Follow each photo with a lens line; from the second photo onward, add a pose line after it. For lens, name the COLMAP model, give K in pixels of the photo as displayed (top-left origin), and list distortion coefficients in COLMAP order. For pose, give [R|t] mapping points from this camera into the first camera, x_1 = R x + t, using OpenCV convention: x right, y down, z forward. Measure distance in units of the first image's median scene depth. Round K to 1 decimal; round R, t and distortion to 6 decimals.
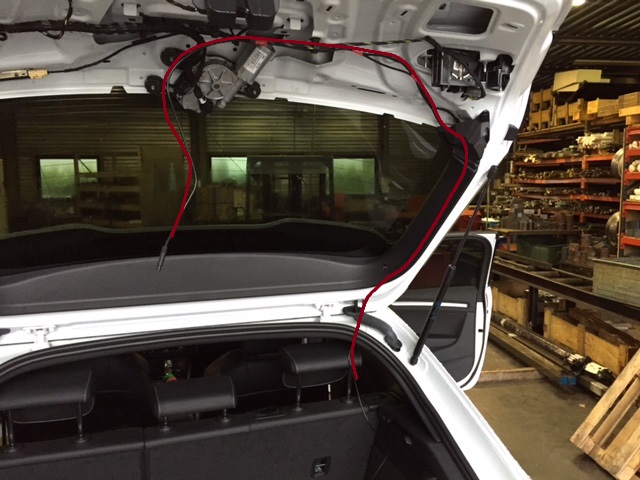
lens RADIAL K [[564.6, 0, 320.0], [0, 564.6, 240.0], [0, 0, 1]] dist [0.000425, -0.004207]
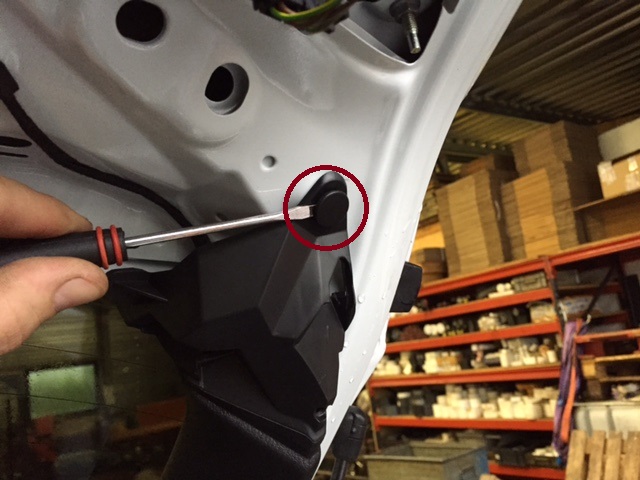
lens RADIAL K [[564.6, 0, 320.0], [0, 564.6, 240.0], [0, 0, 1]] dist [0.000425, -0.004207]
pose [[0.891058, -0.025110, 0.453194, 0.073182], [0.174835, 0.940411, -0.291651, -0.055142], [-0.418865, 0.339112, 0.842351, 0.314935]]
